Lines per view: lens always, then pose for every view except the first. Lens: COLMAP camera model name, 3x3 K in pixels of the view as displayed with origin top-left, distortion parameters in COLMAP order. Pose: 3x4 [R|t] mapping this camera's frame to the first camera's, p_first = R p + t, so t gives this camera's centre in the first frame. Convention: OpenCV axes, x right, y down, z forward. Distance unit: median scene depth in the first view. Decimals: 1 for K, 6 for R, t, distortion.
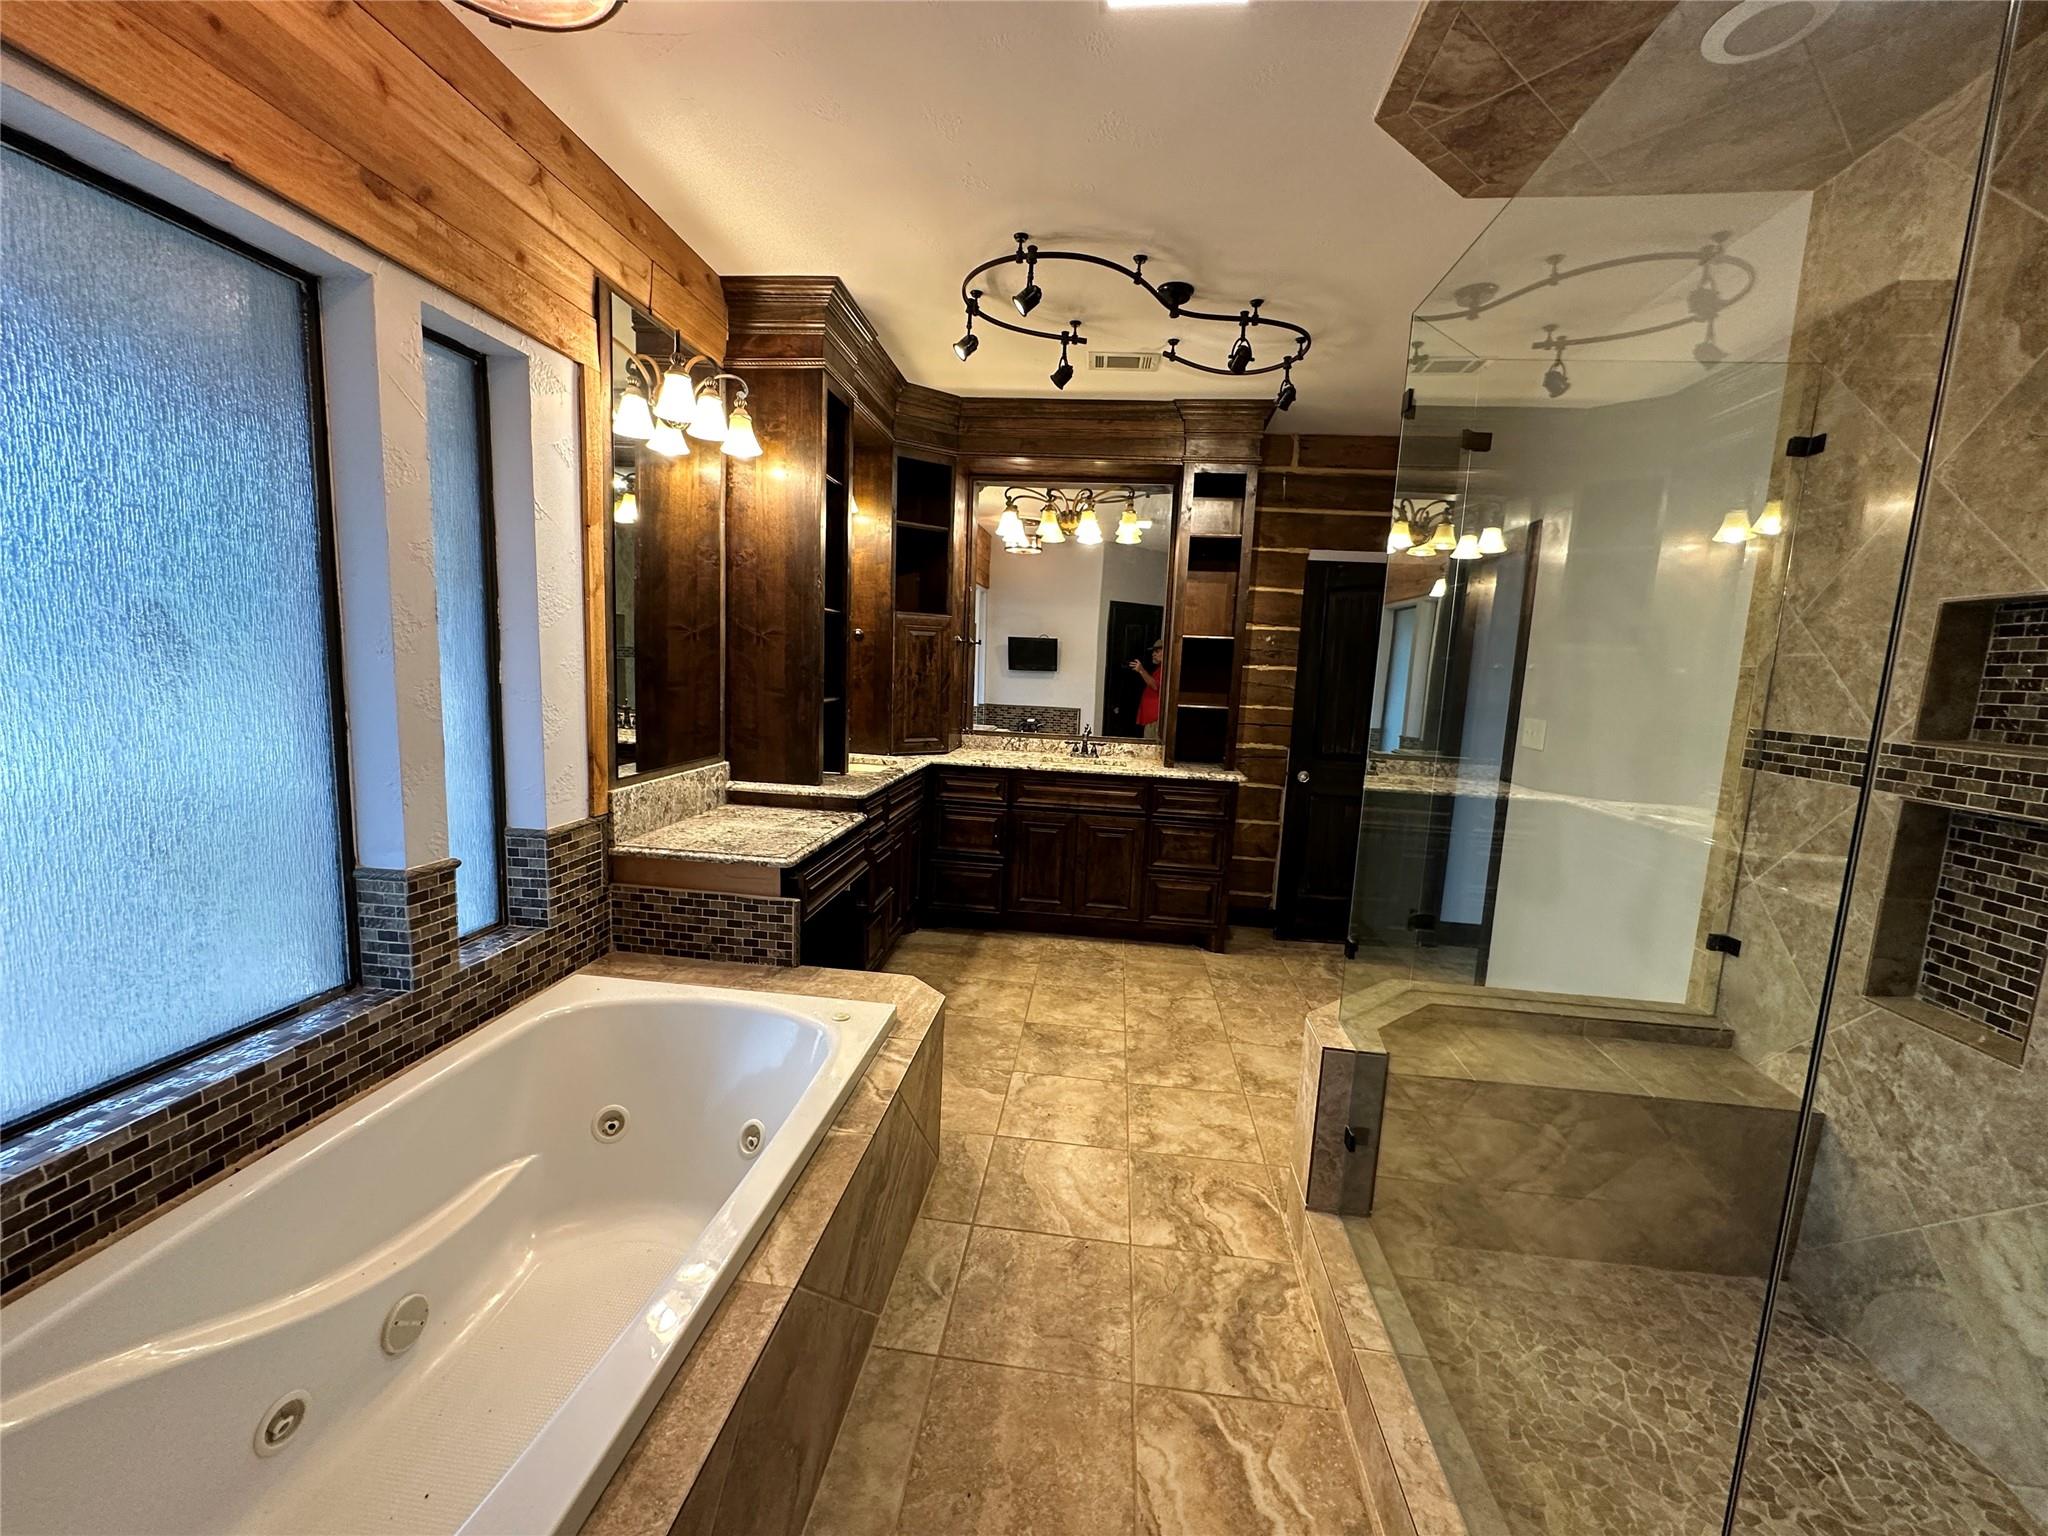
lens RADIAL K [[815.6, 0, 1024.4], [0, 815.6, 768.4], [0, 0, 1]] dist [-0.007350, 0.000993]
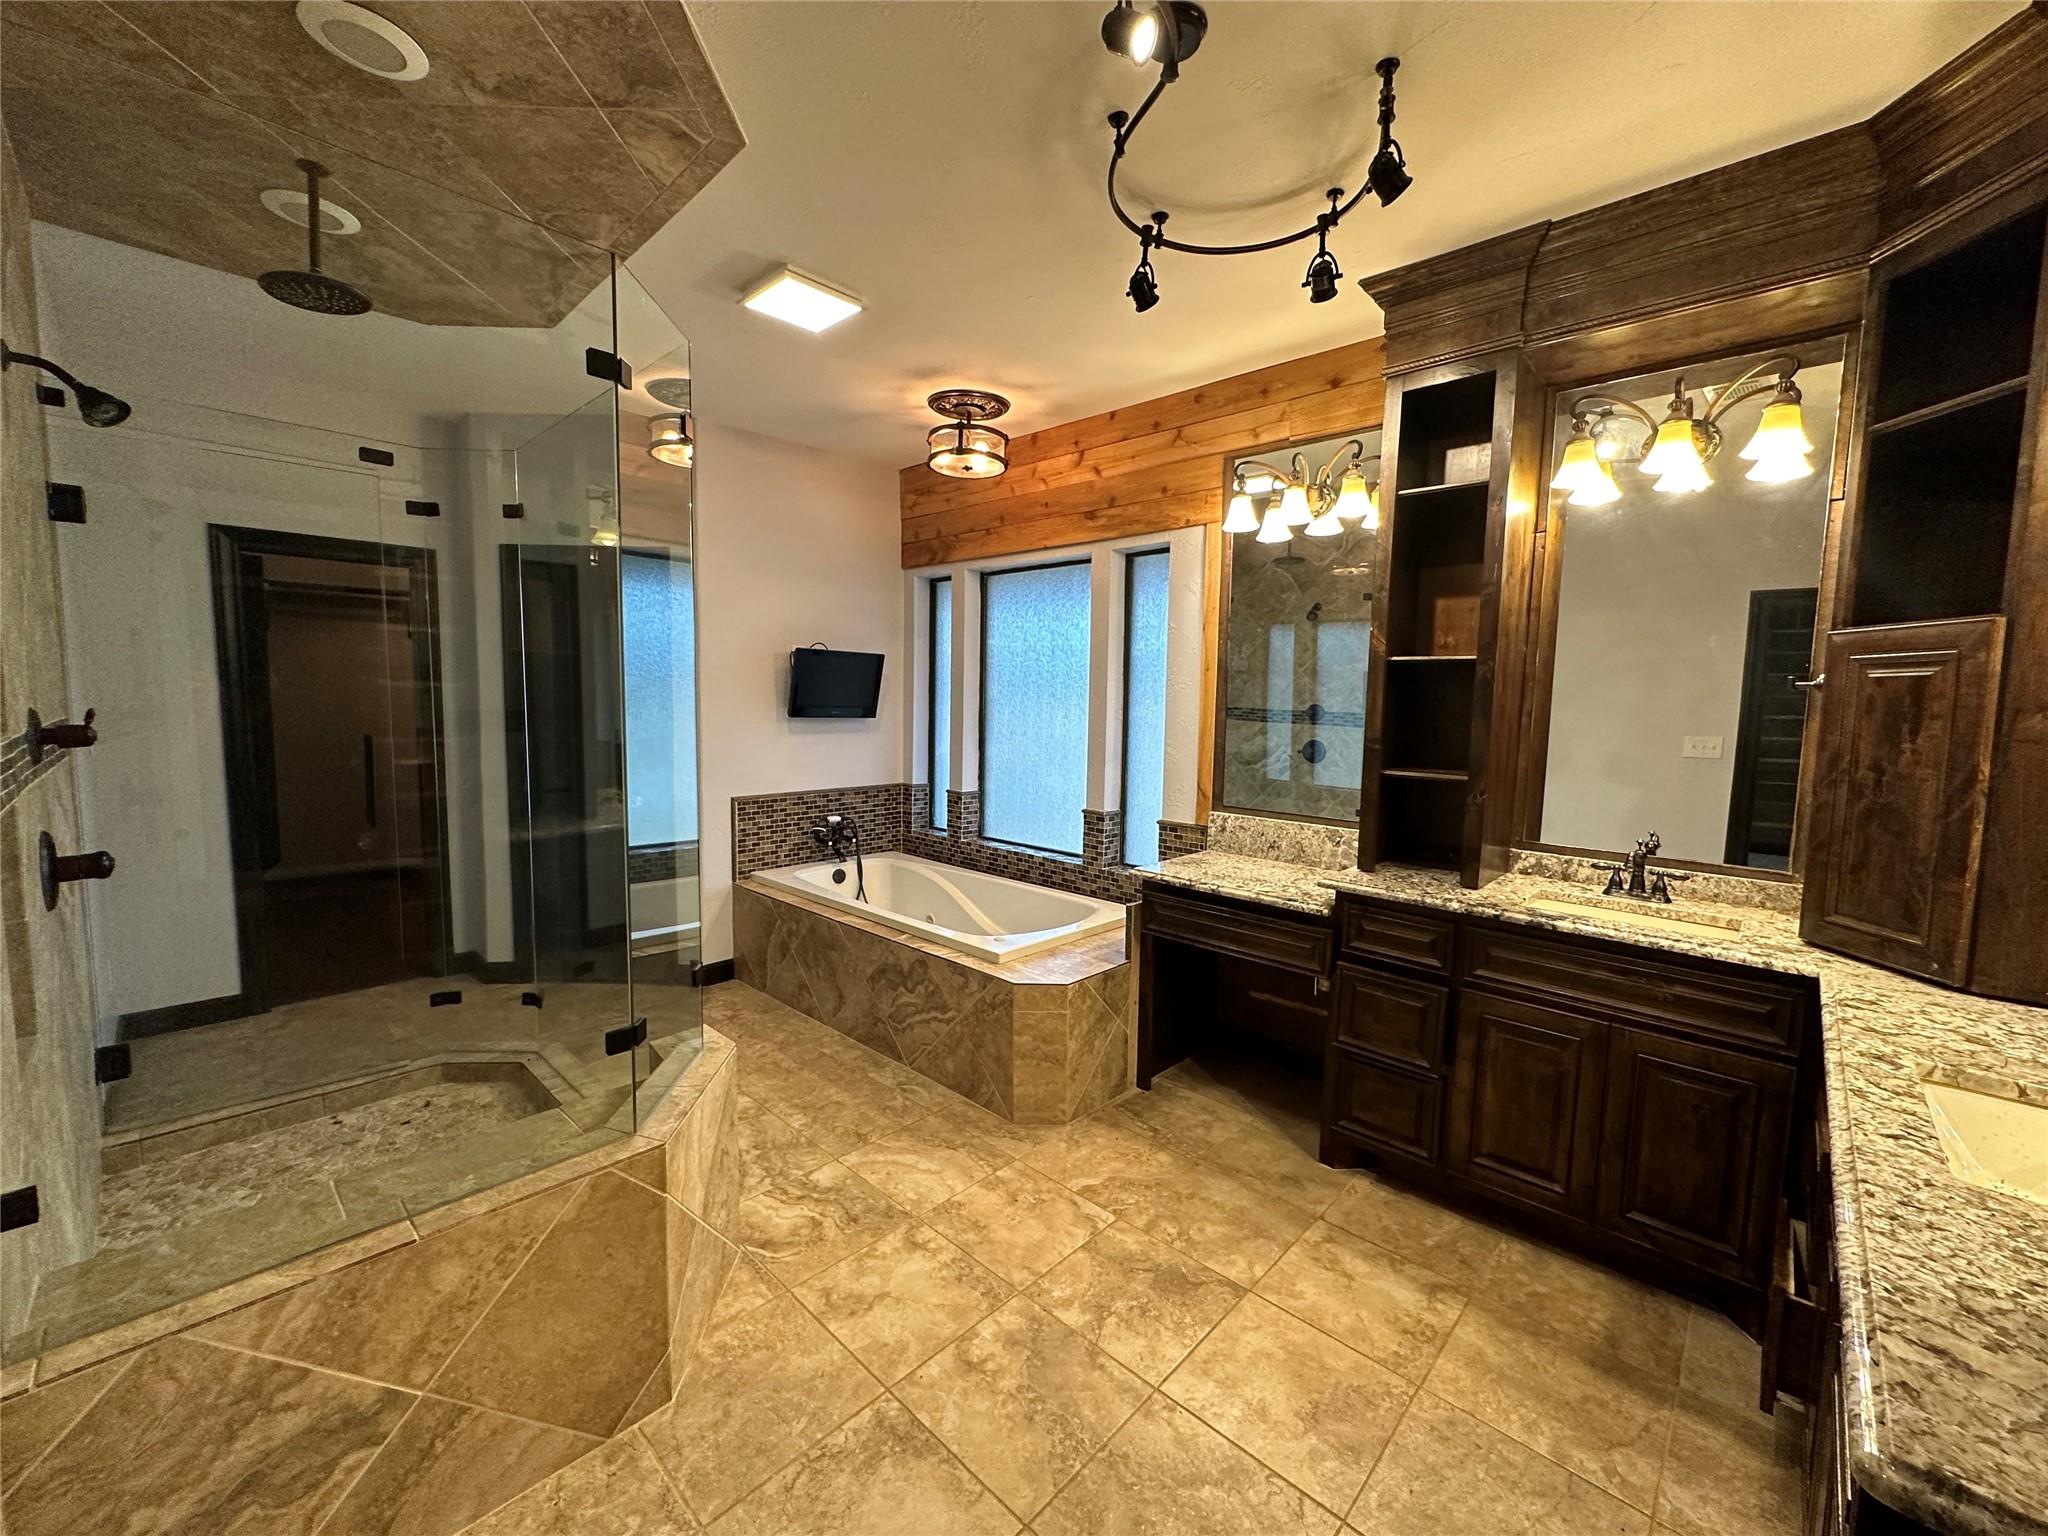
lens RADIAL K [[815.6, 0, 1030.3], [0, 815.6, 768.1], [0, 0, 1]] dist [-0.007350, 0.000993]
pose [[-0.598802, 0.013842, -0.800777, 0.984578], [-0.152696, 0.979537, 0.131114, -0.222898], [0.786206, 0.200787, -0.584435, 1.920373]]
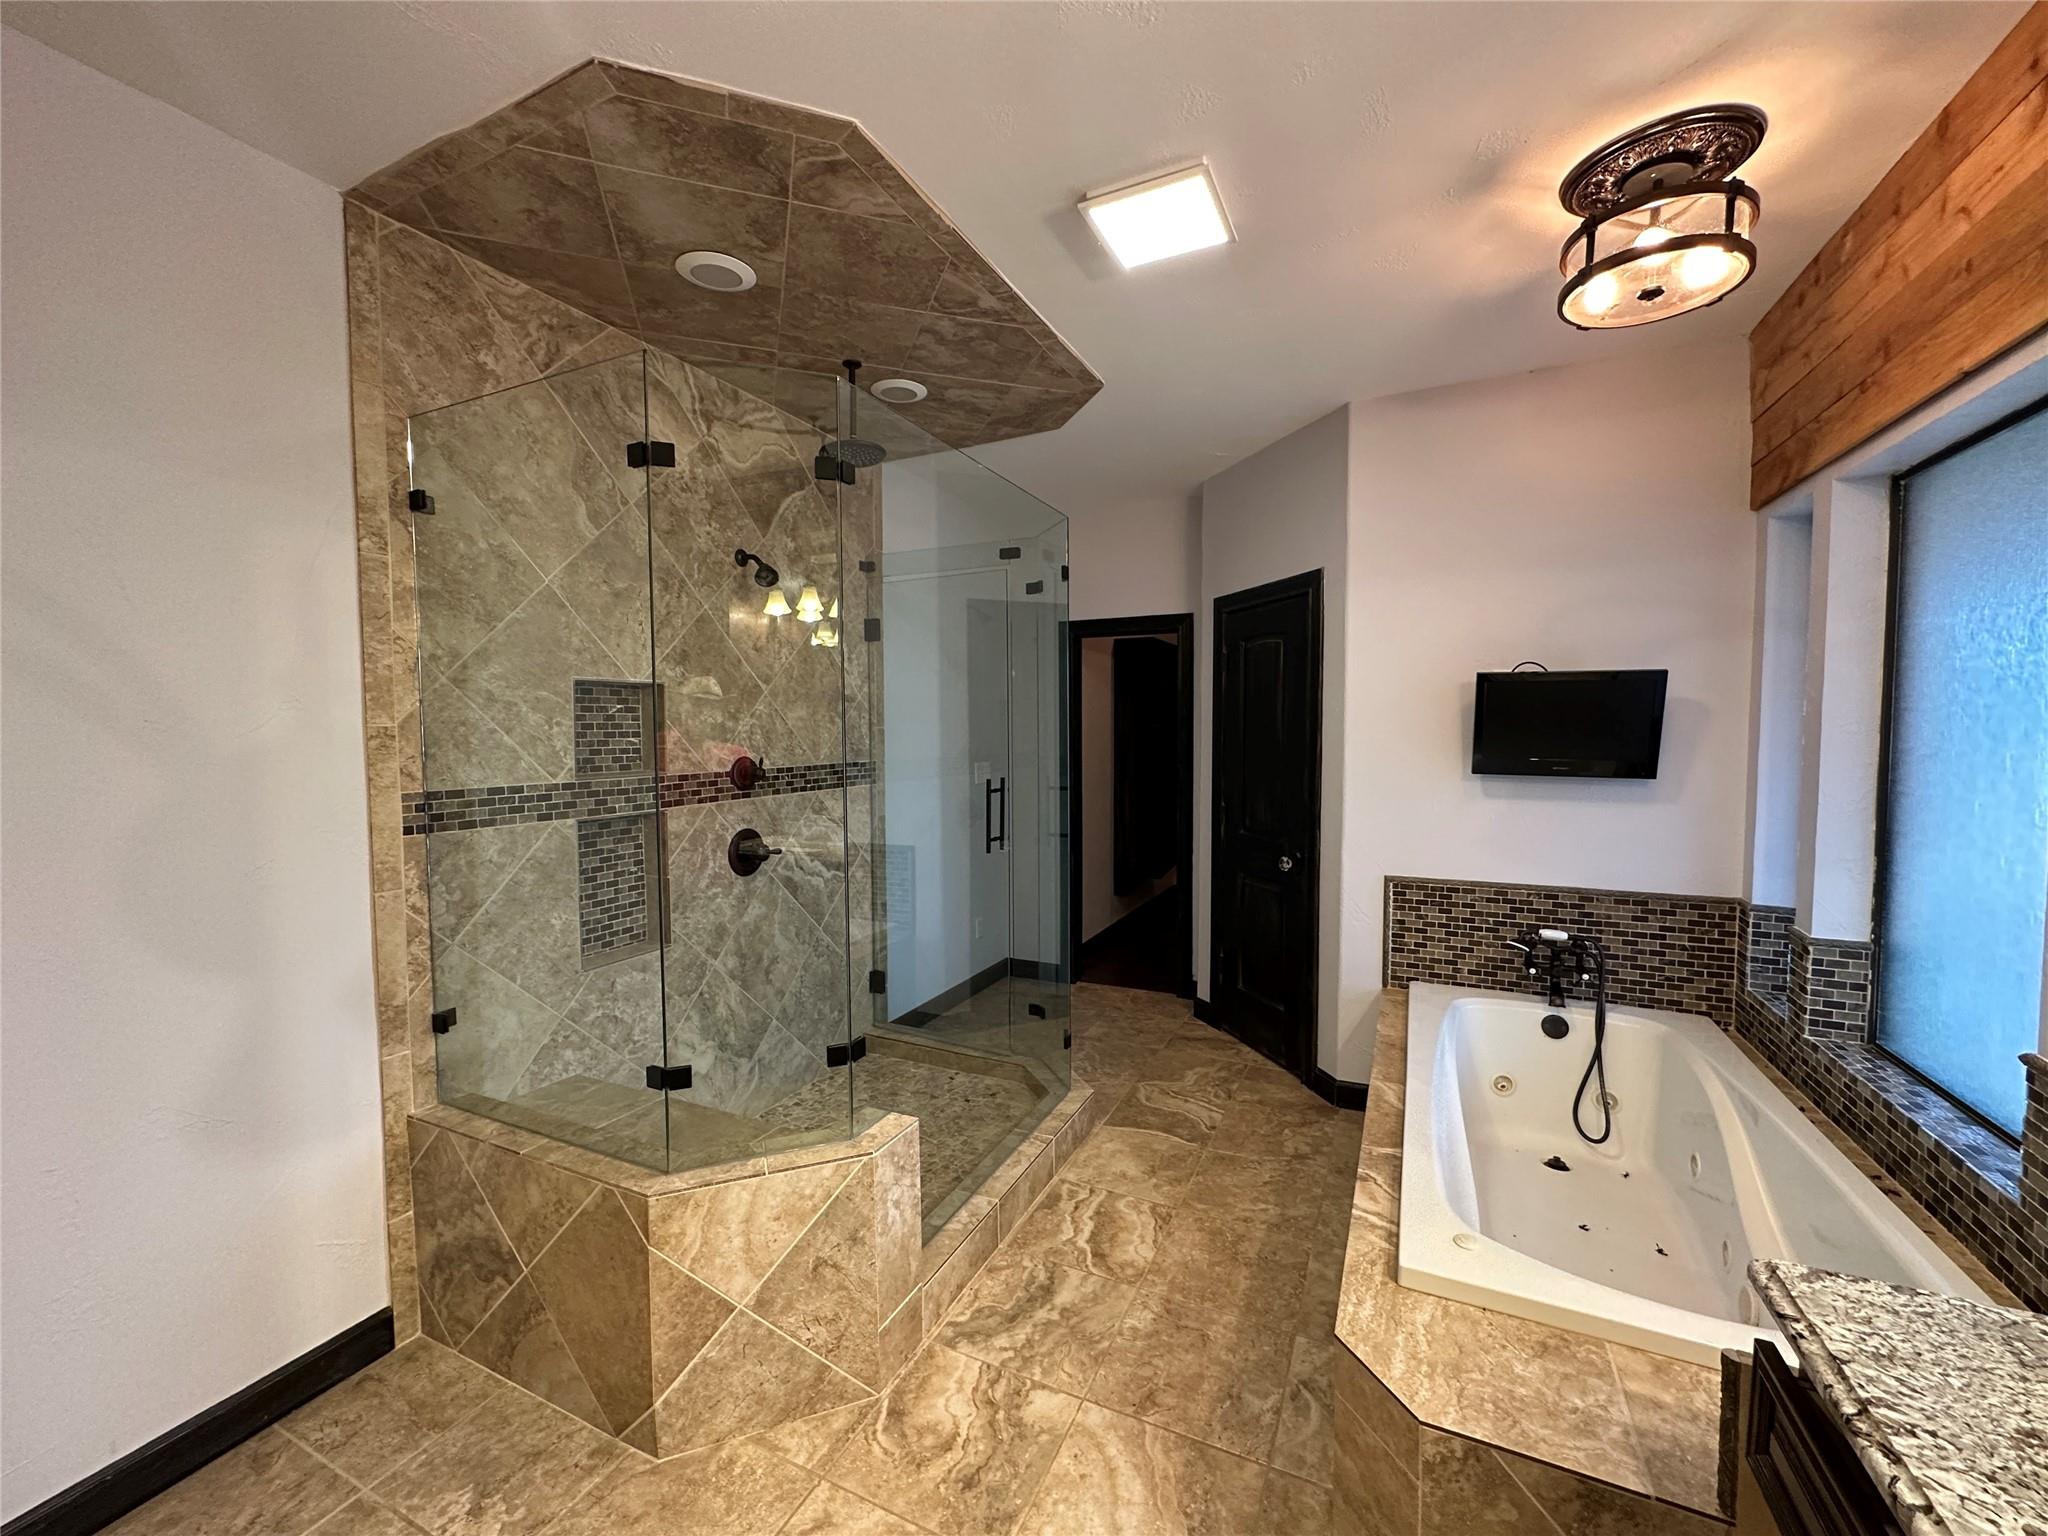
lens RADIAL K [[815.6, 0, 1021.1], [0, 815.6, 768.5], [0, 0, 1]] dist [-0.007350, 0.000993]
pose [[-0.942932, -0.057104, 0.328053, -0.059763], [0.006730, 0.981716, 0.190231, -0.272666], [-0.332918, 0.181583, -0.925307, 1.788535]]
